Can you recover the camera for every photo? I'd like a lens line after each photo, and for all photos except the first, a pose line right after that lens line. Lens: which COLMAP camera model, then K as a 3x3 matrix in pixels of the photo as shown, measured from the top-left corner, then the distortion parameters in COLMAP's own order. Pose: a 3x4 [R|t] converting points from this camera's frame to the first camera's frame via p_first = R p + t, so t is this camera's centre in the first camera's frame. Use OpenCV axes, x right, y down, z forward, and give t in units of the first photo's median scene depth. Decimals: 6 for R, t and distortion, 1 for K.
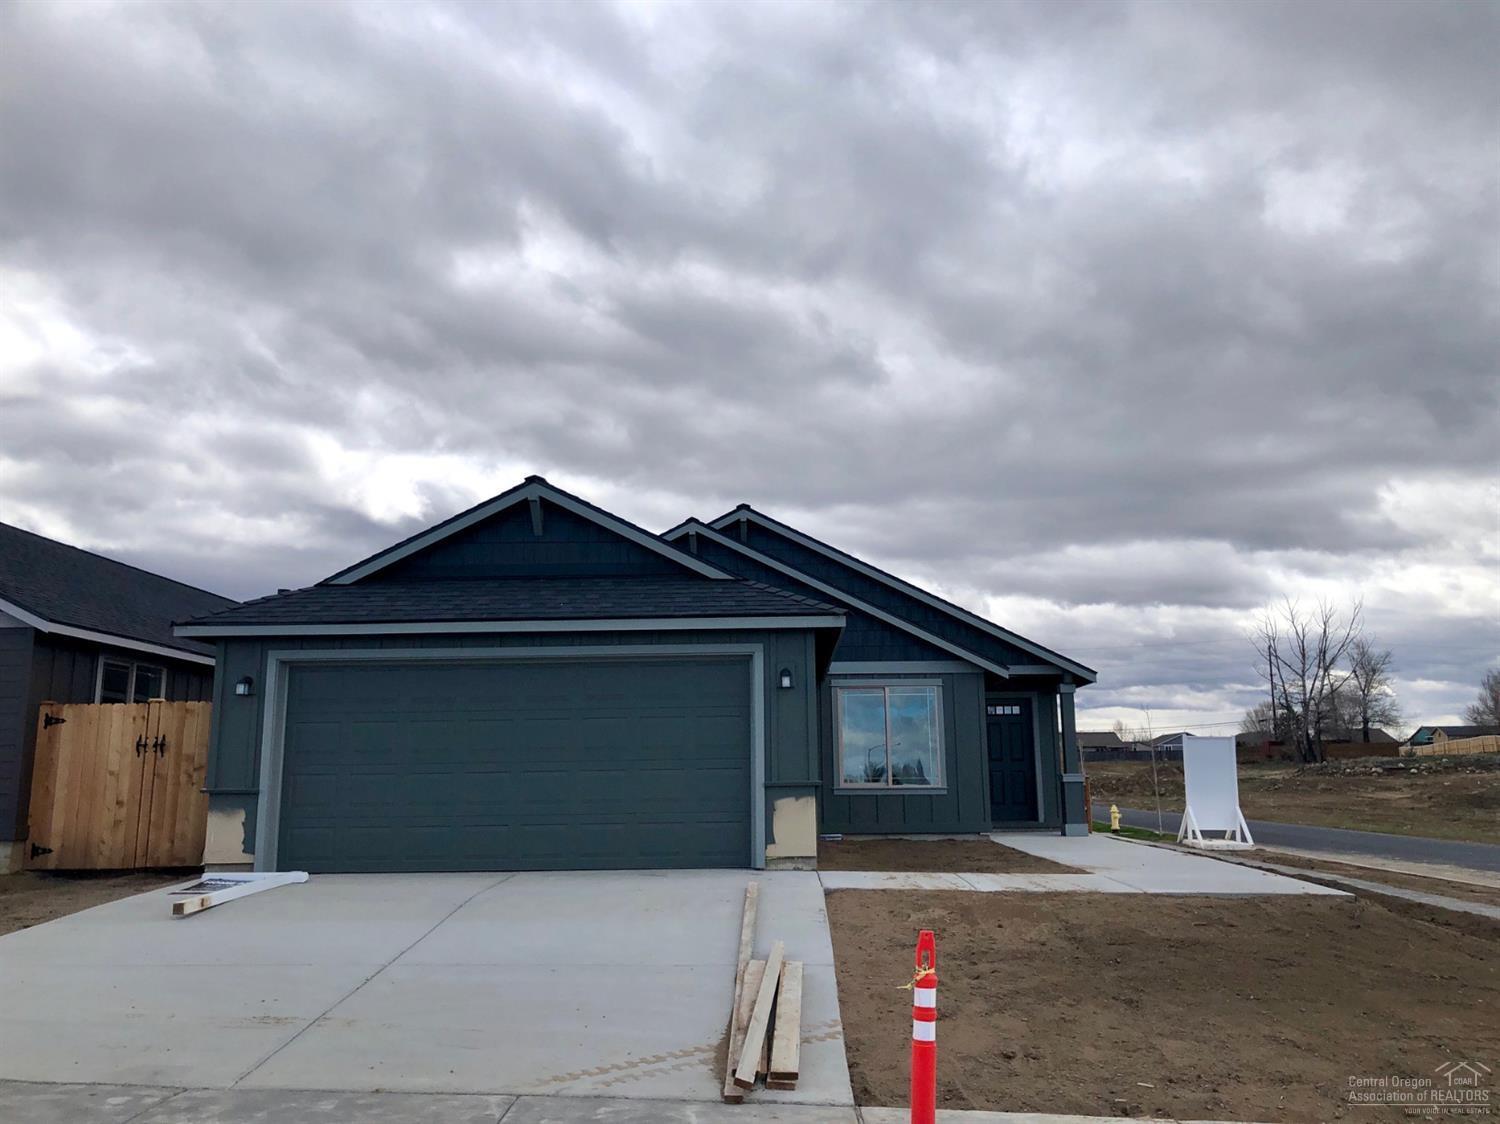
lens RADIAL K [[1273.5, 0, 750.0], [0, 1273.5, 562.0], [0, 0, 1]] dist [0.060725, -0.089198]
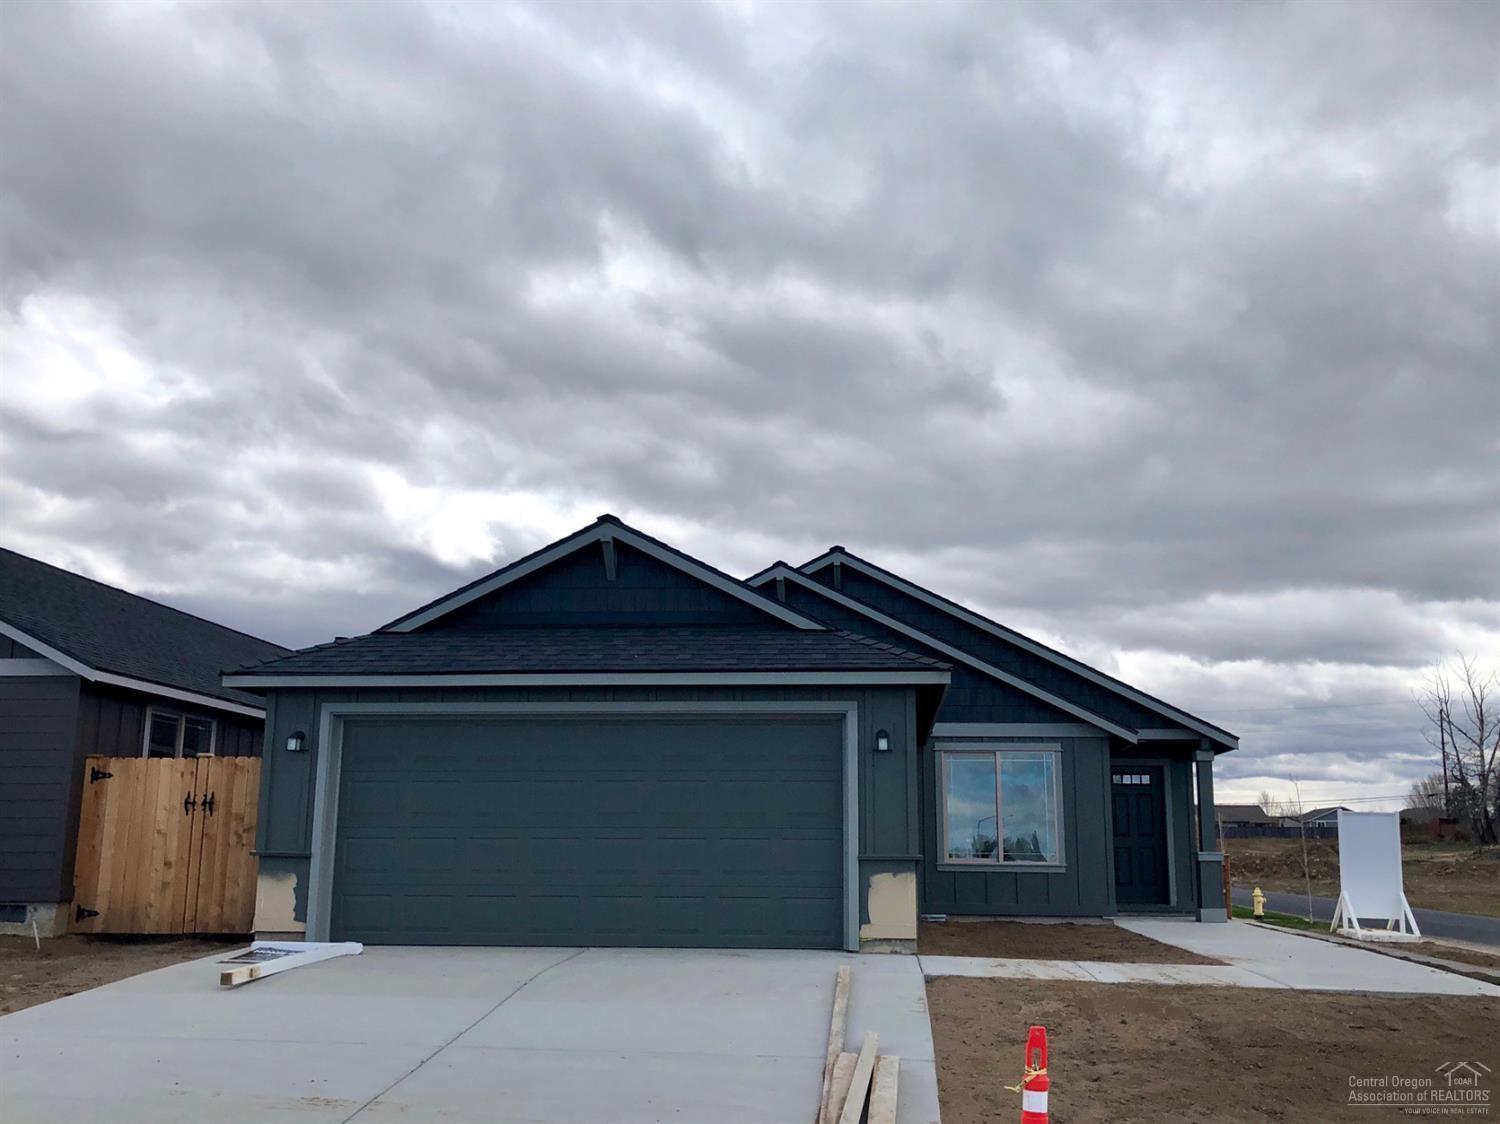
lens RADIAL K [[1218.0, 0, 748.4], [0, 1218.0, 543.7], [0, 0, 1]] dist [0.004002, 0.009082]
pose [[0.998866, 0.003881, -0.047450, -0.027934], [-0.006647, 0.998280, -0.058255, 0.003534], [0.047142, 0.058505, 0.997173, 0.129835]]
